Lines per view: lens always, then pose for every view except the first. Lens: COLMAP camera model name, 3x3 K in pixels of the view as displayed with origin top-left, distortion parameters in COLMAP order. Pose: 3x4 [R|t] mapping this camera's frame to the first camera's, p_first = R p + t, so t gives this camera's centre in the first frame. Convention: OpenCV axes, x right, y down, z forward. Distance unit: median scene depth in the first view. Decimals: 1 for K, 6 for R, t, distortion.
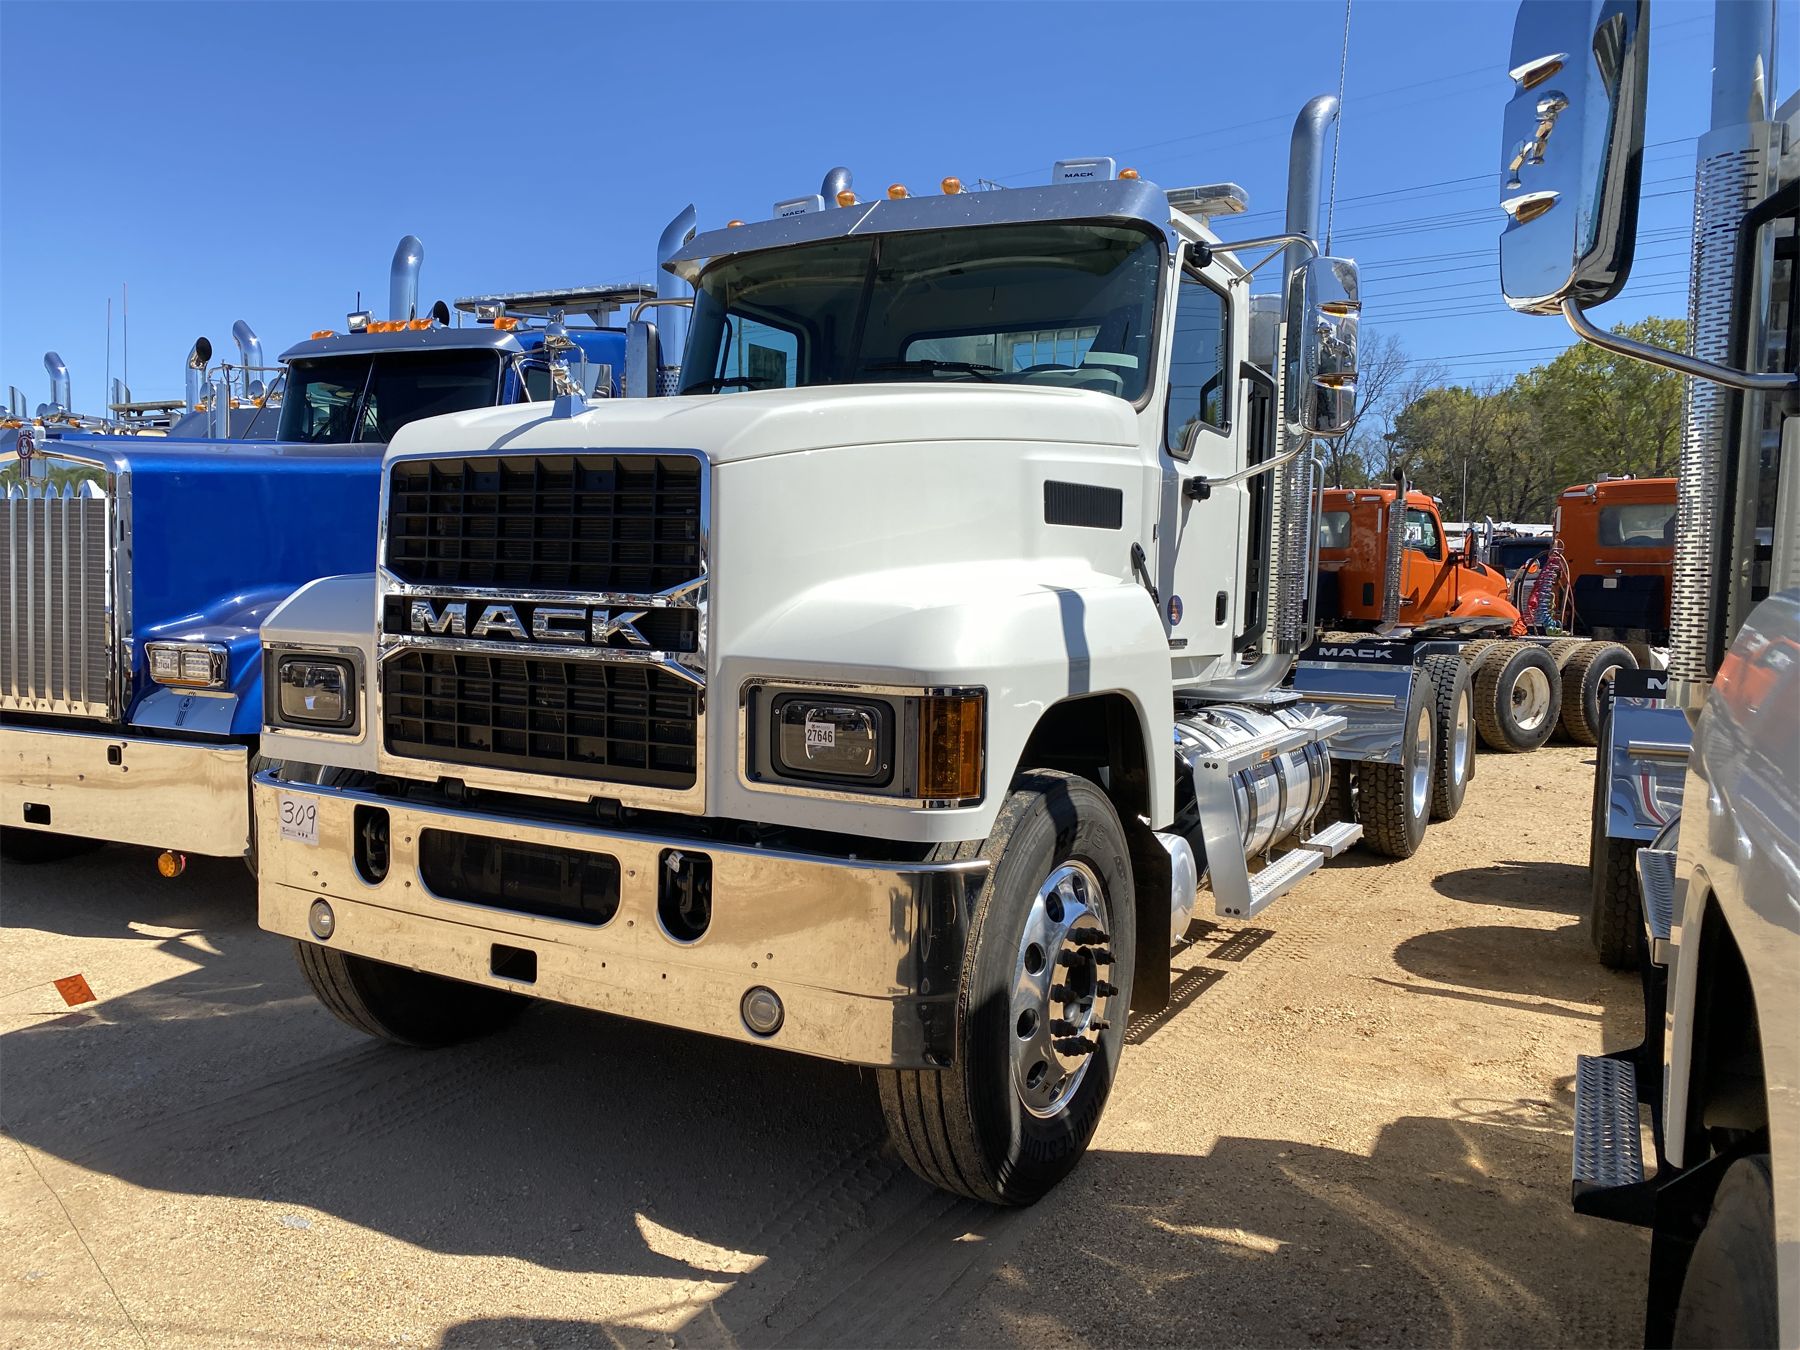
lens RADIAL K [[1367.4, 0, 900.0], [0, 1367.4, 675.0], [0, 0, 1]] dist [0.008013, 0.005056]
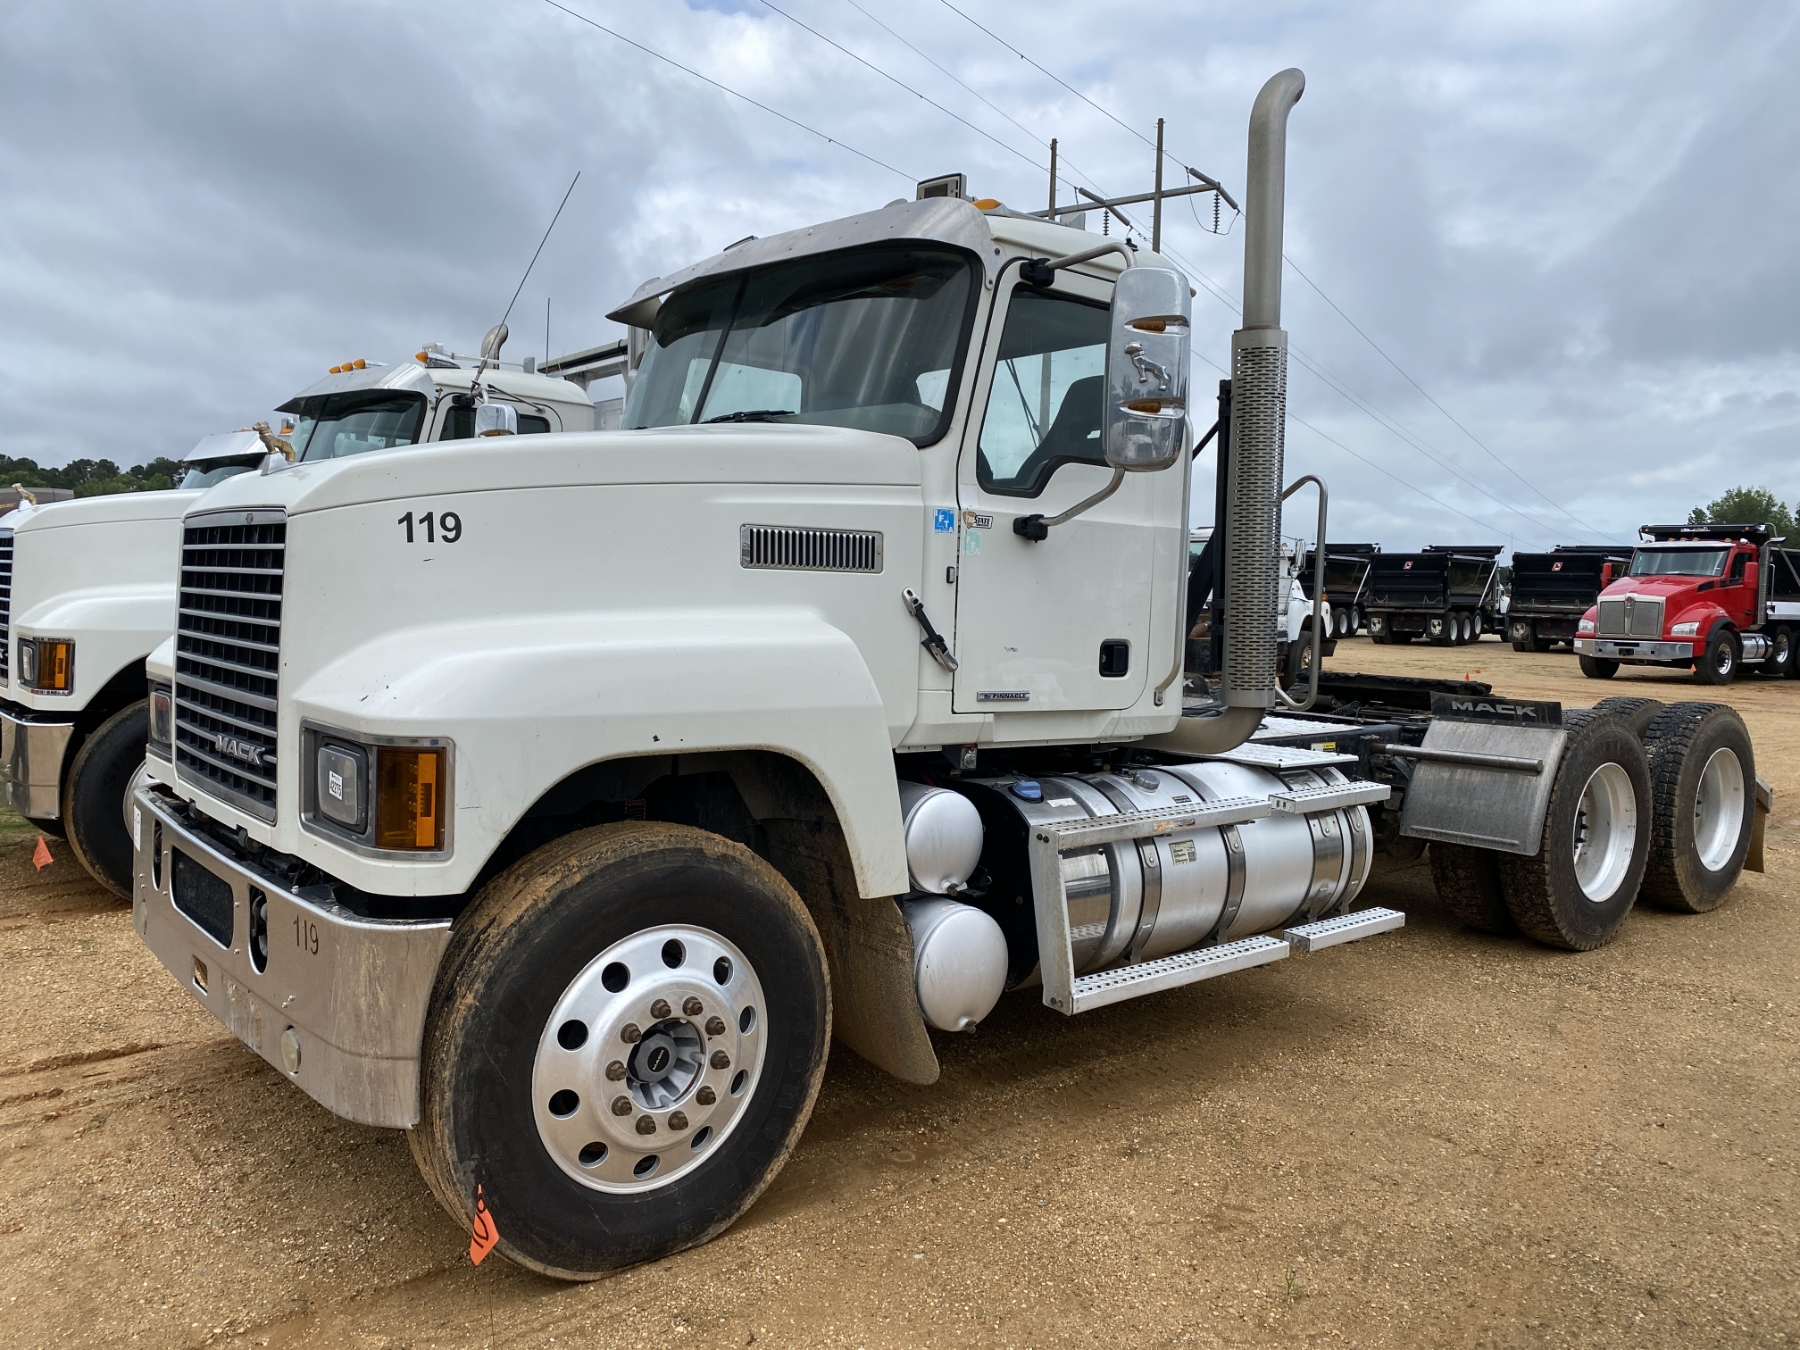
lens RADIAL K [[1389.7, 0, 939.3], [0, 1389.7, 669.1], [0, 0, 1]] dist [0.002714, -0.000604]
pose [[0.938599, 0.032070, -0.343517, 0.612293], [-0.040777, 0.999003, -0.018150, -0.032600], [0.342592, 0.031043, 0.938971, 0.160691]]
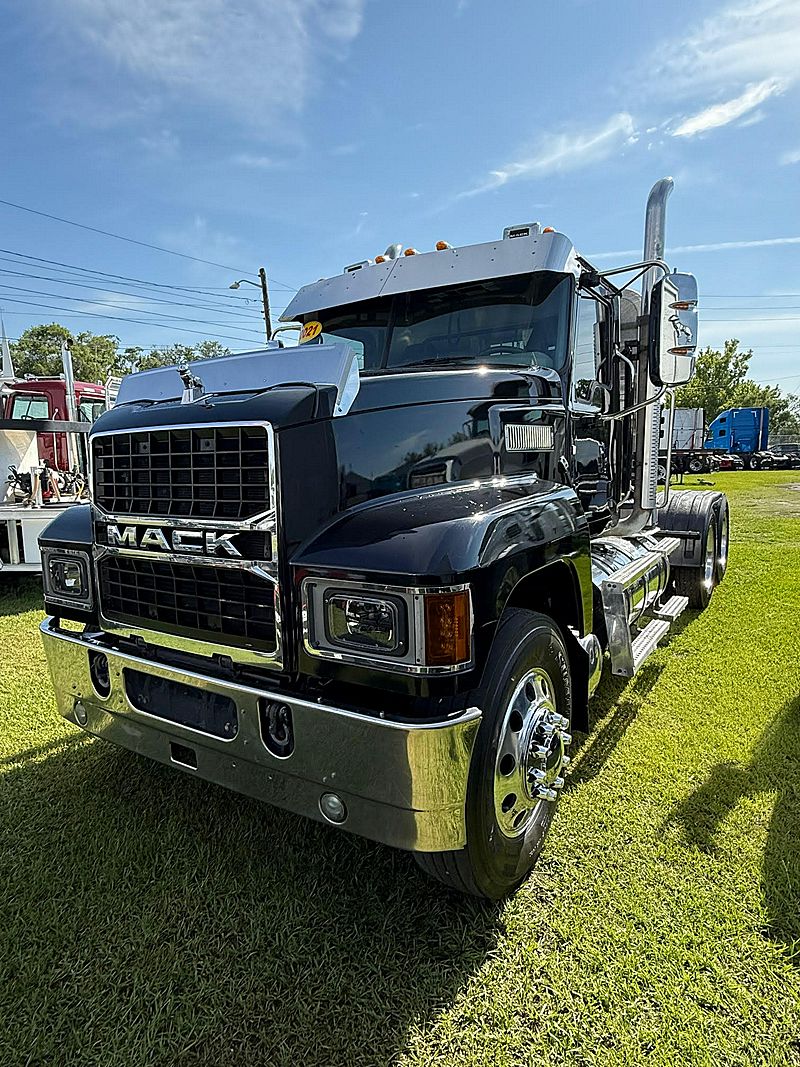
lens RADIAL K [[587.3, 0, 400.0], [0, 587.3, 533.5], [0, 0, 1]] dist [0.001122, -0.000118]
pose [[0.996805, -0.040215, -0.069012, 0.028244], [0.043825, 0.997705, 0.051621, -0.064366], [0.066778, -0.054481, 0.996279, 0.348100]]
